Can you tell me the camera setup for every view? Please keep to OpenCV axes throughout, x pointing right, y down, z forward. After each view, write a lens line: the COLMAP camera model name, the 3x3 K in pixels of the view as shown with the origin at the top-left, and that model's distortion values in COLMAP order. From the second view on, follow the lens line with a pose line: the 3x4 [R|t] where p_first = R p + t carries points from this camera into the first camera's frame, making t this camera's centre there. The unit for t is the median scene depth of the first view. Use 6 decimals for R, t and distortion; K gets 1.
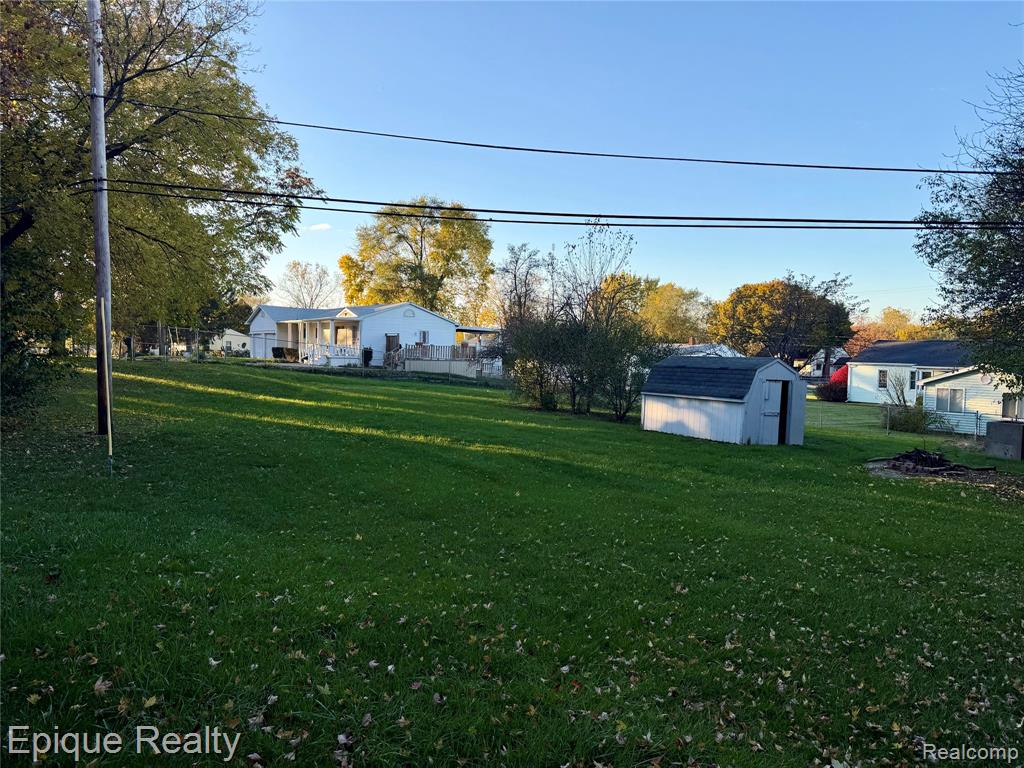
lens RADIAL K [[727.5, 0, 508.5], [0, 727.5, 384.7], [0, 0, 1]] dist [0.015212, -0.009661]
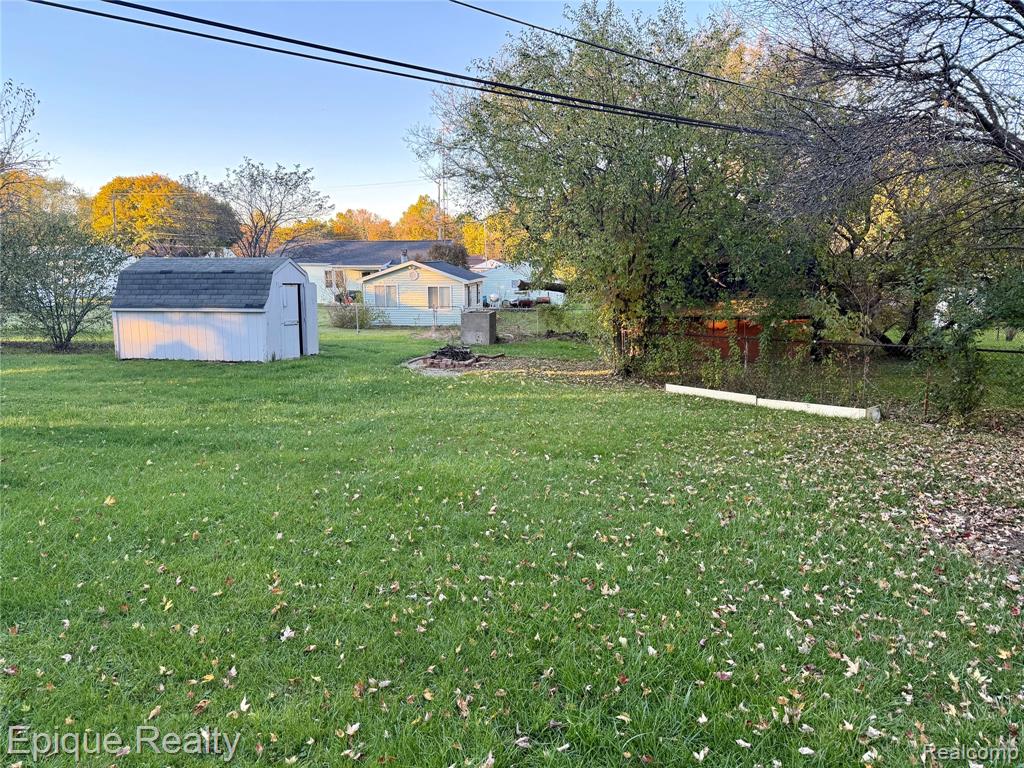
lens RADIAL K [[727.5, 0, 515.5], [0, 727.5, 380.7], [0, 0, 1]] dist [0.015212, -0.009661]
pose [[0.673228, -0.143830, 0.725312, -0.095337], [0.051958, 0.987677, 0.147630, -0.005712], [-0.737607, -0.061703, 0.672405, 0.203350]]
